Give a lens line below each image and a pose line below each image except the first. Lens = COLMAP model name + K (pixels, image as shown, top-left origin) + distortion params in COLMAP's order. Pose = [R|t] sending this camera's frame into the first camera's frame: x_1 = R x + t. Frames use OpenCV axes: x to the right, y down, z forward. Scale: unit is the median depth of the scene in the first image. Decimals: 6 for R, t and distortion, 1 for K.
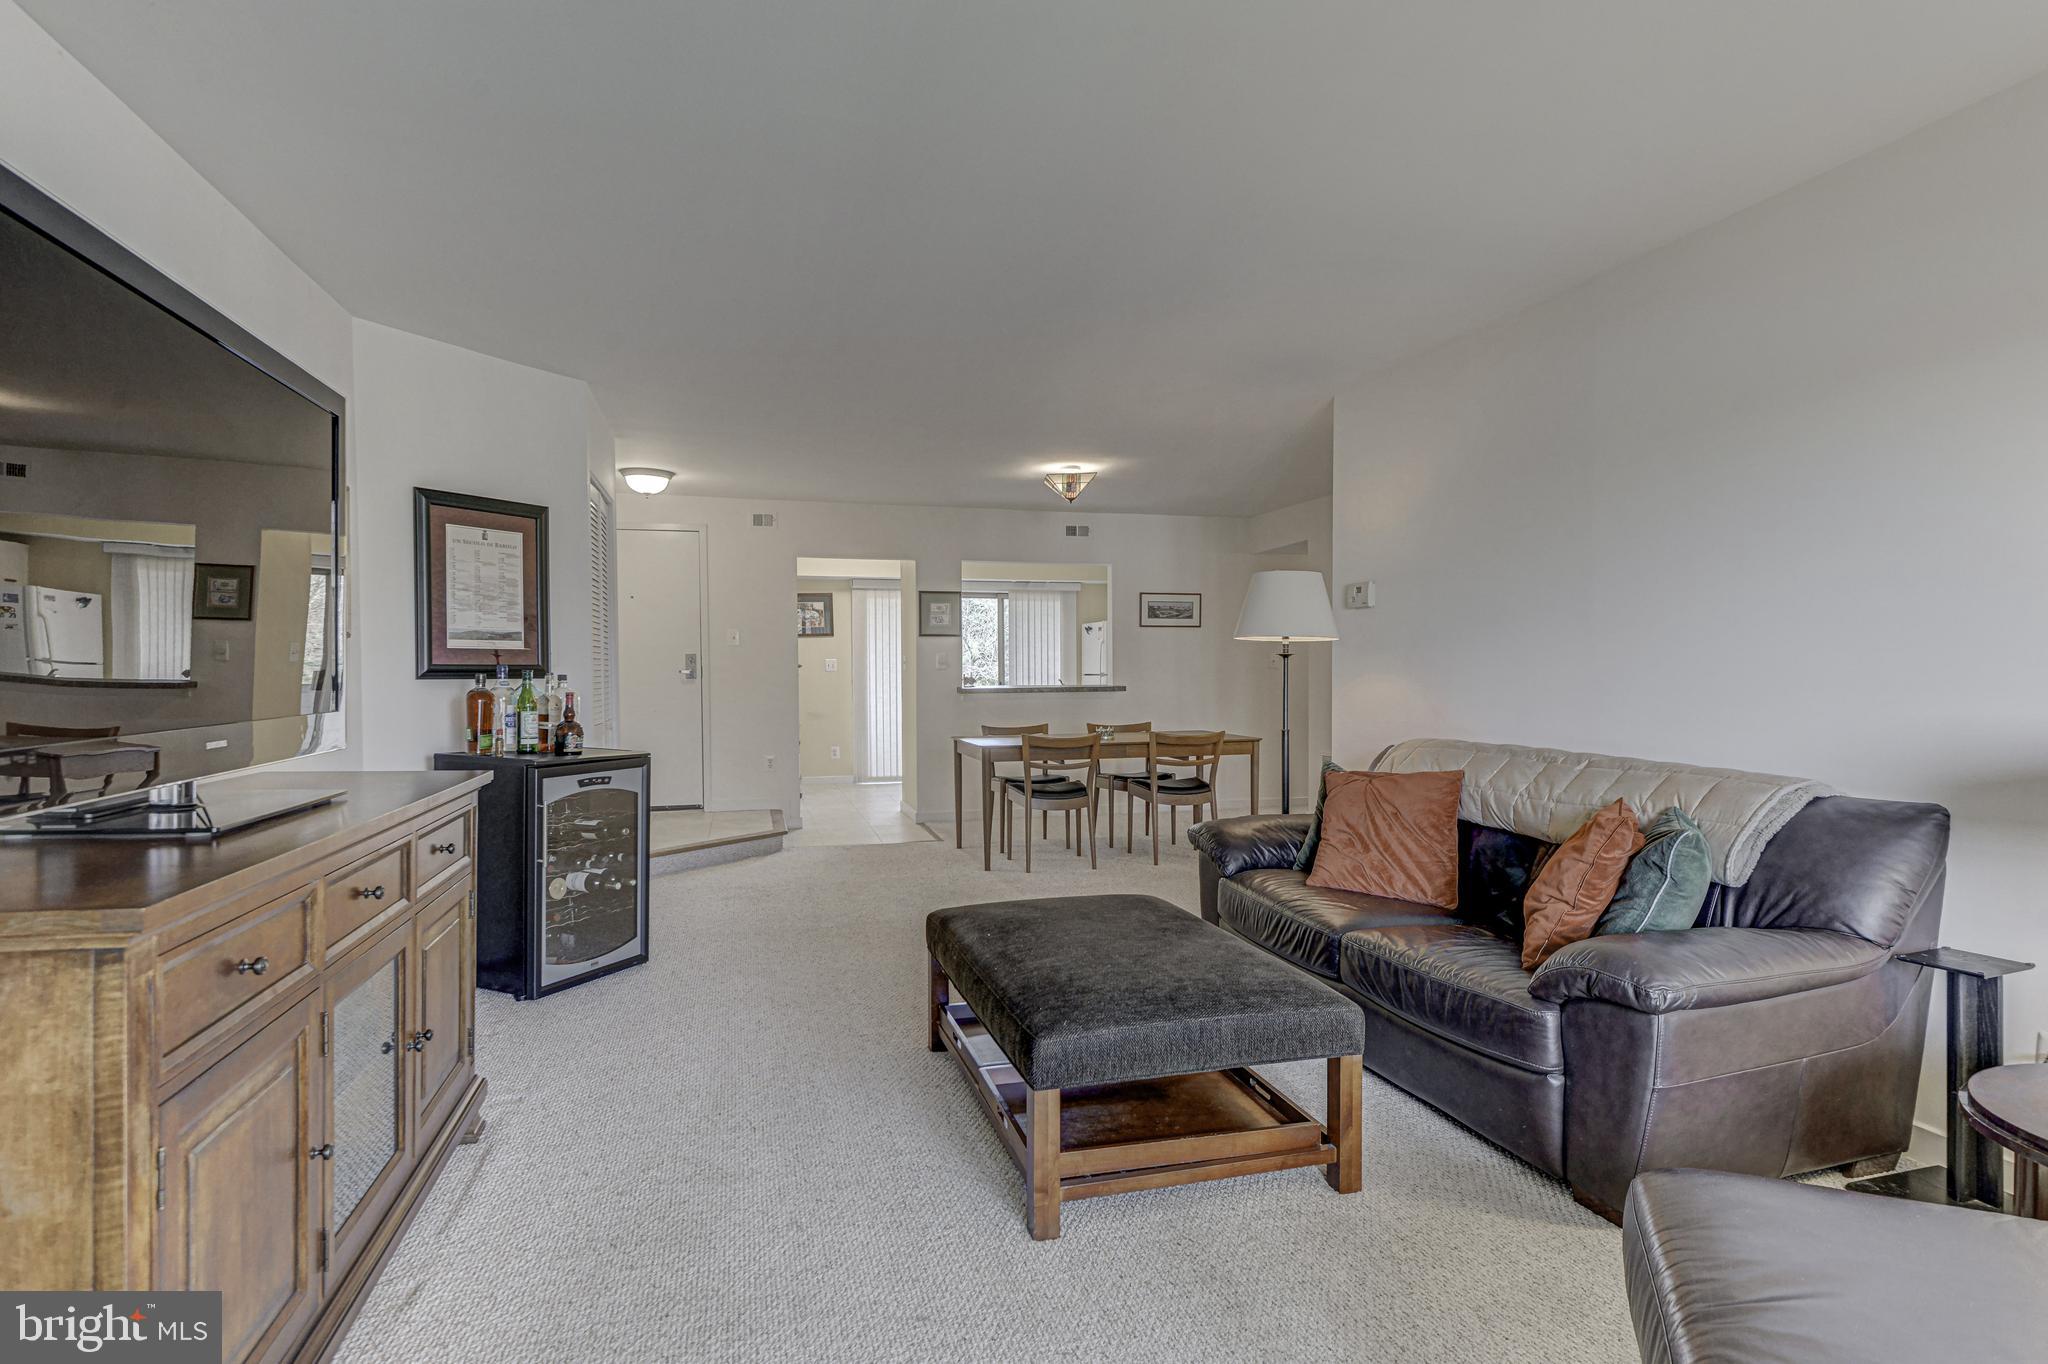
lens RADIAL K [[1049.1, 0, 1024.0], [0, 1049.1, 682.0], [0, 0, 1]] dist [0.000896, 0.000037]
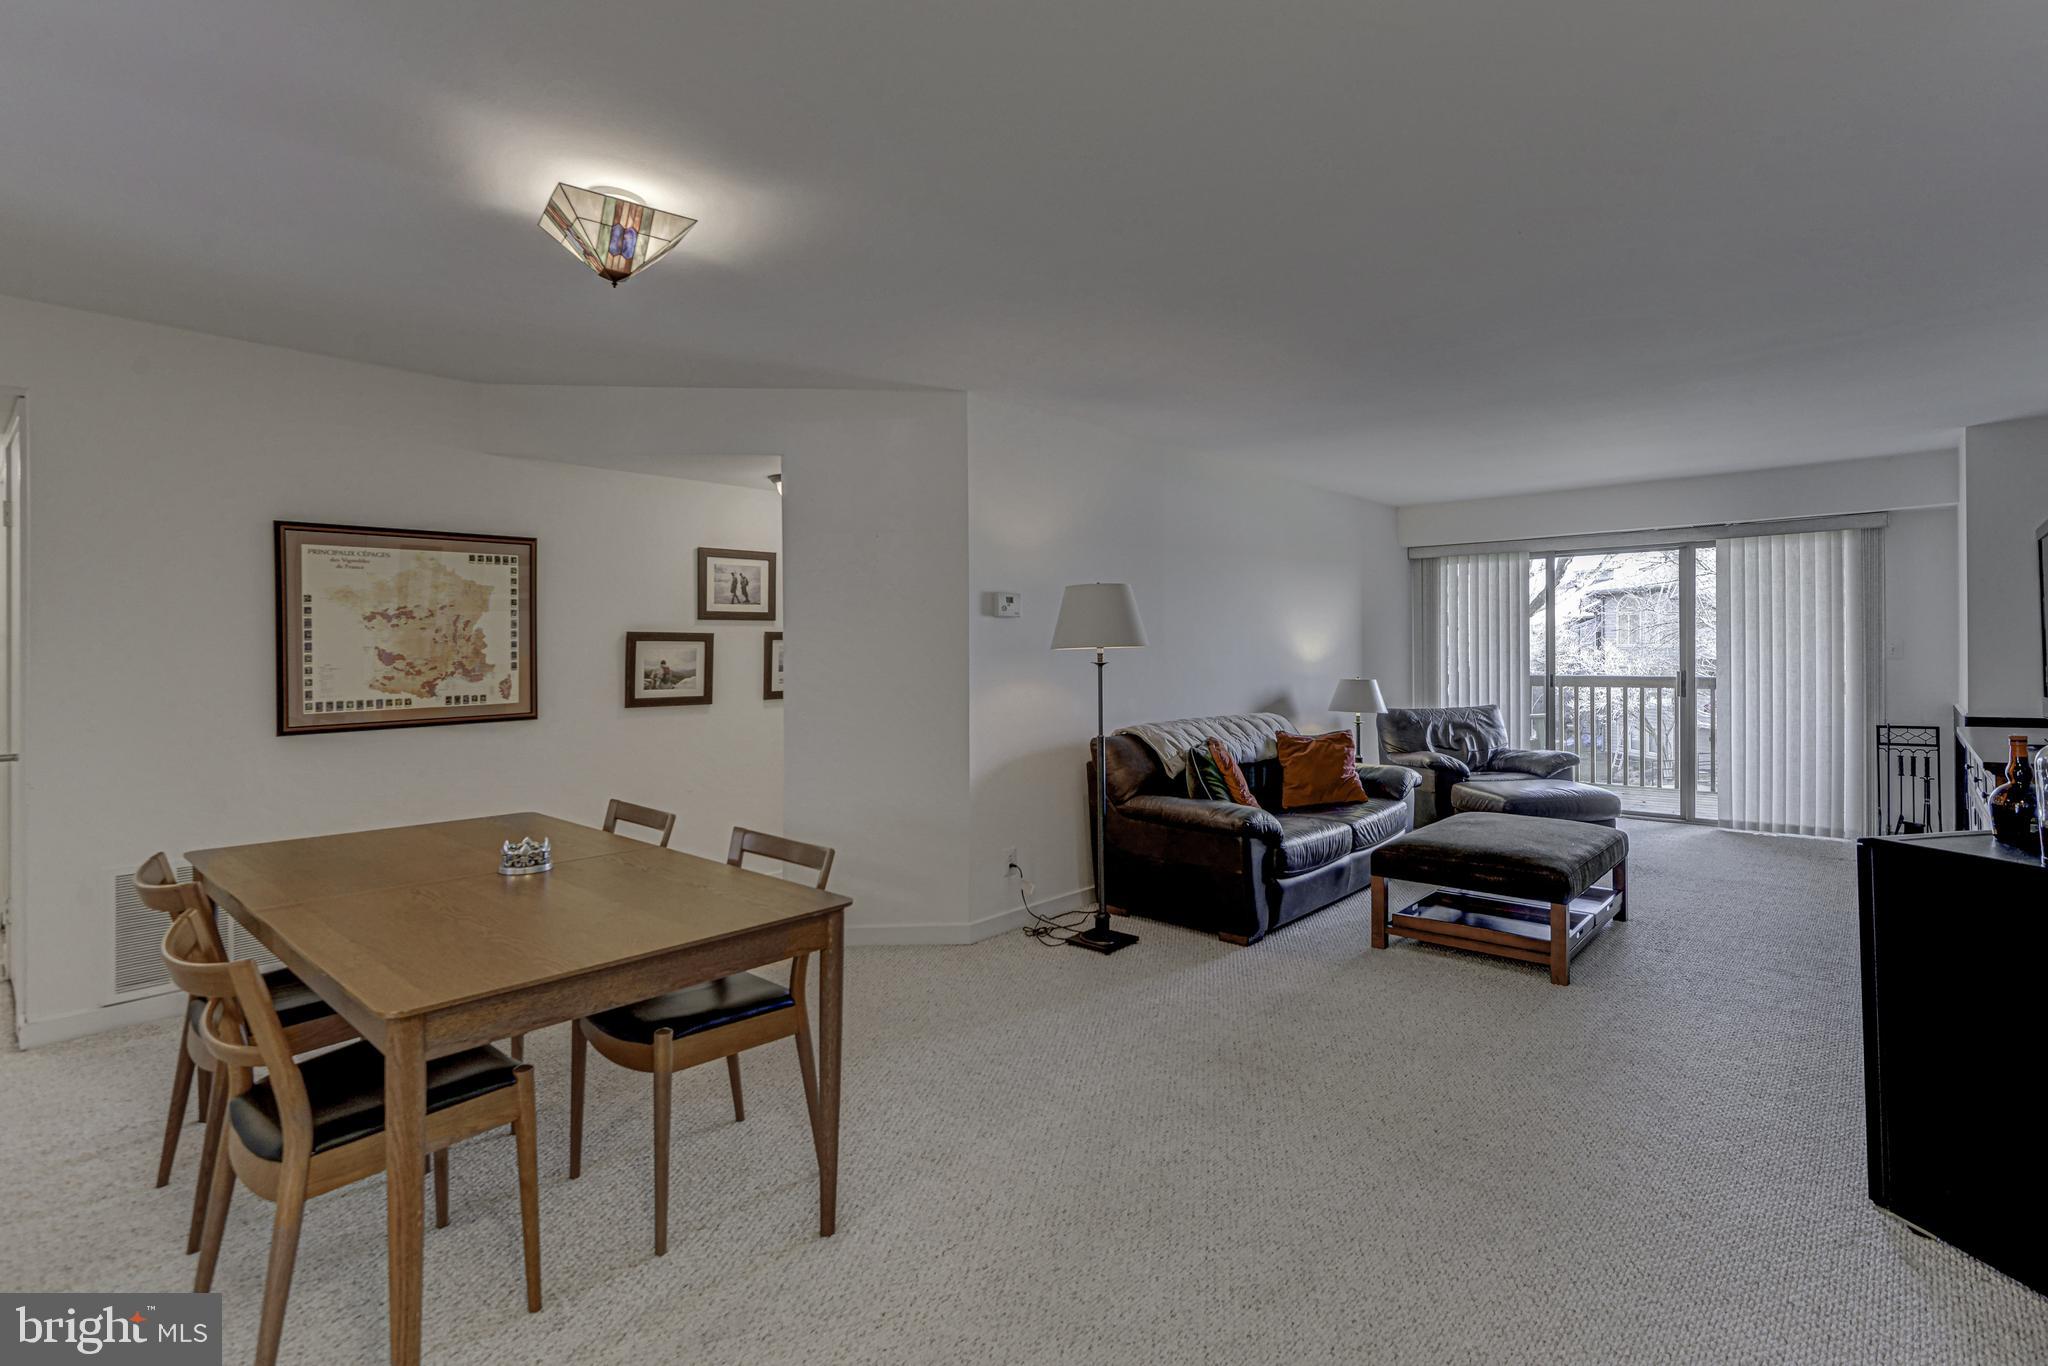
lens RADIAL K [[939.4, 0, 1015.0], [0, 939.4, 663.8], [0, 0, 1]] dist [0.002167, 0.000324]
pose [[-0.541778, 0.002929, 0.840517, -0.247821], [0.021103, 0.999726, 0.010119, -0.017476], [-0.840257, 0.023219, -0.541691, 0.804606]]
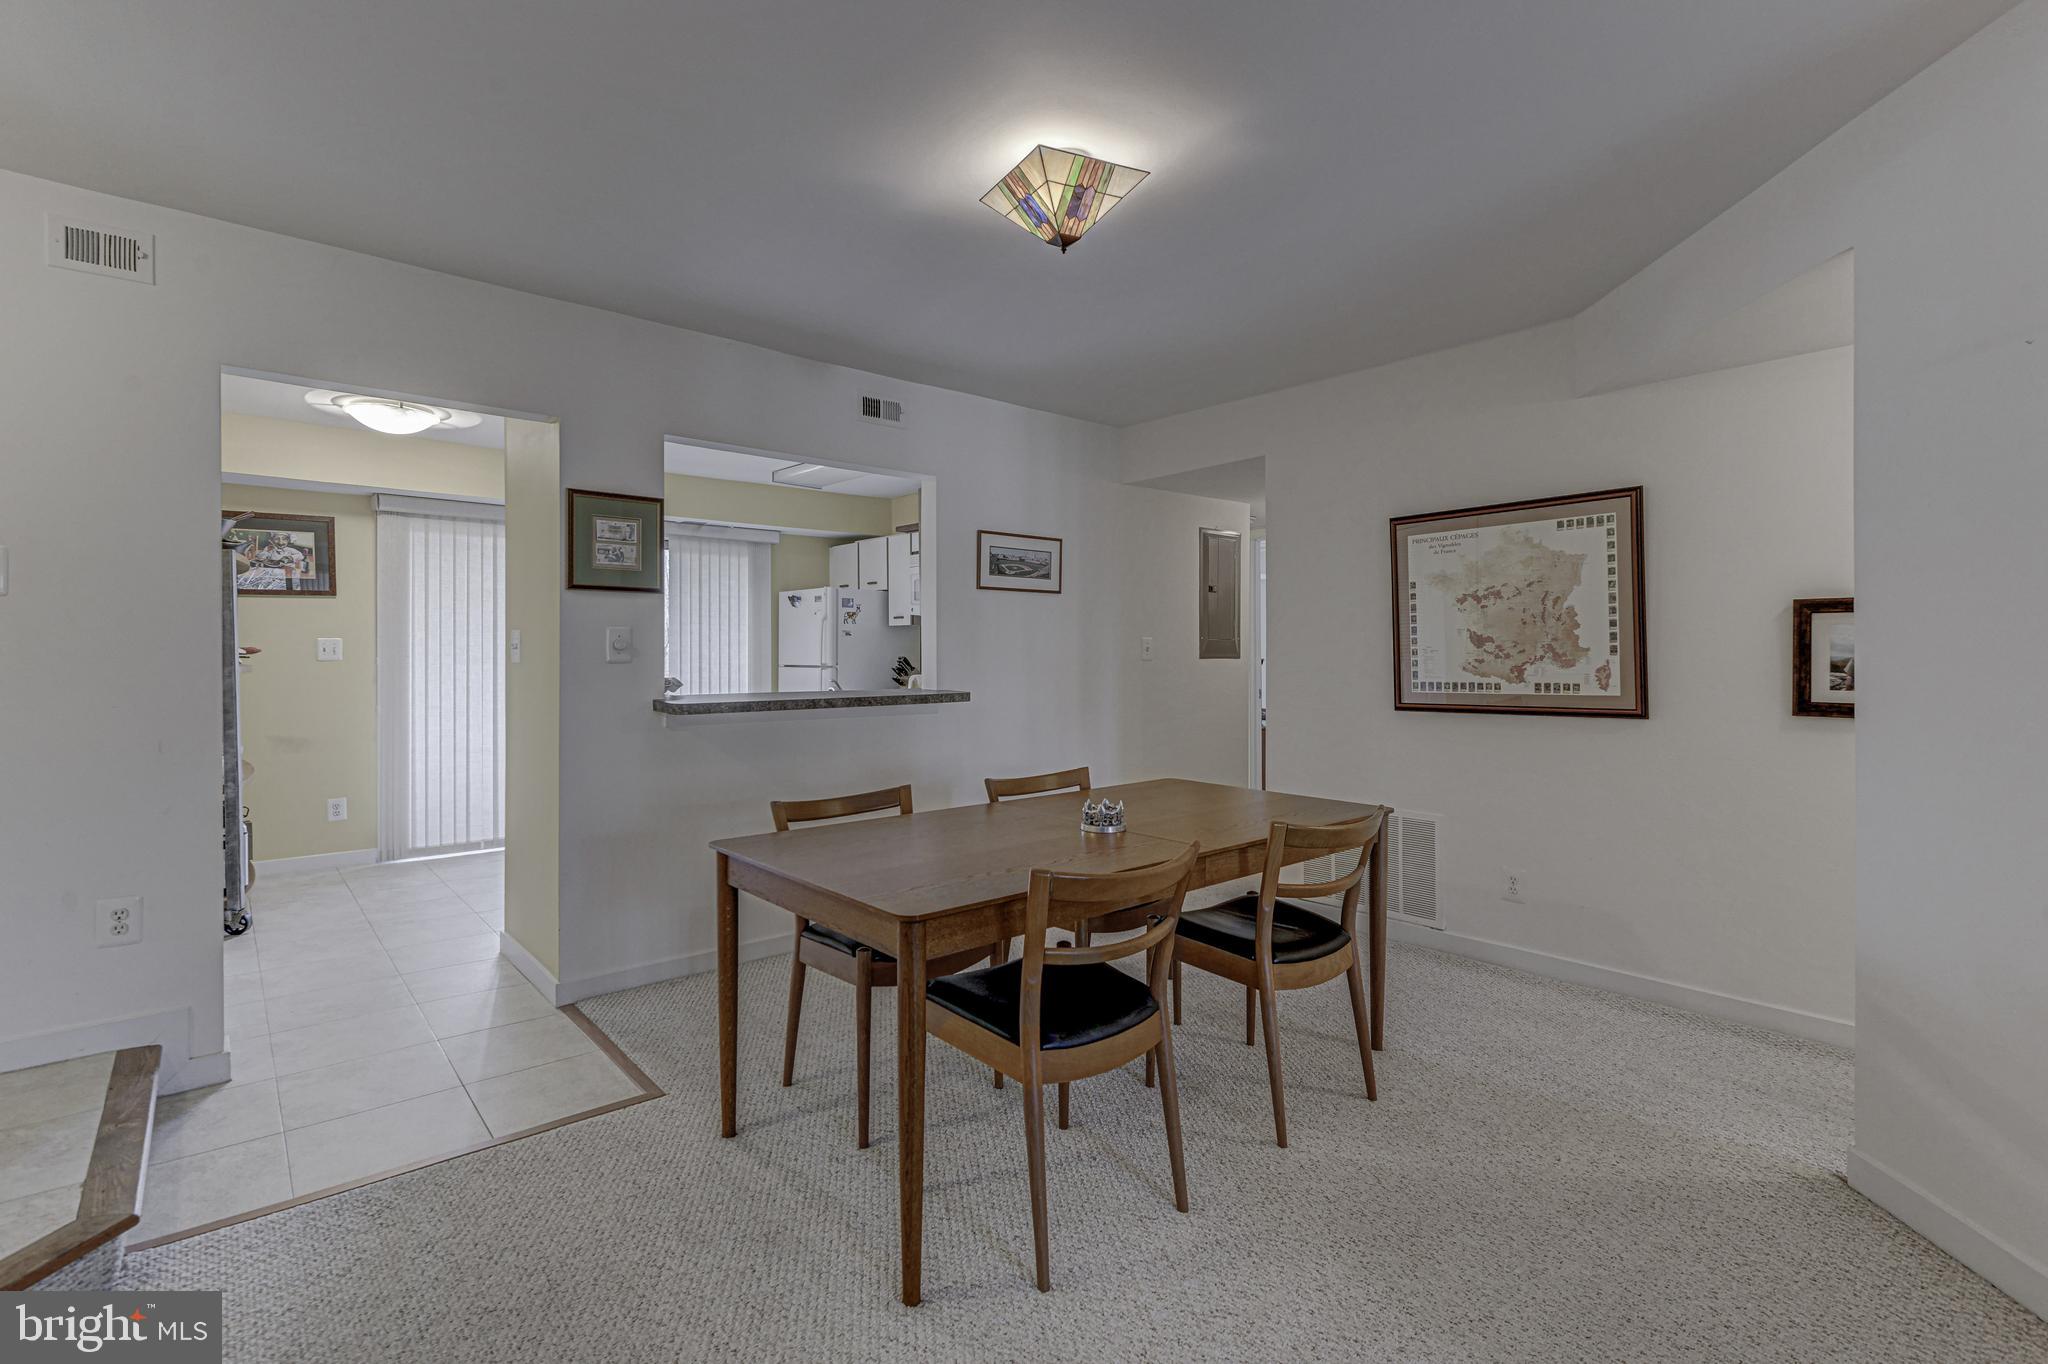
lens RADIAL K [[945.3, 0, 1031.1], [0, 945.3, 650.8], [0, 0, 1]] dist [0.000060, 0.000036]
pose [[0.899069, 0.008944, 0.437715, -0.092060], [-0.001807, 0.999859, -0.016719, -0.009639], [-0.437802, 0.014241, 0.898958, 0.515853]]
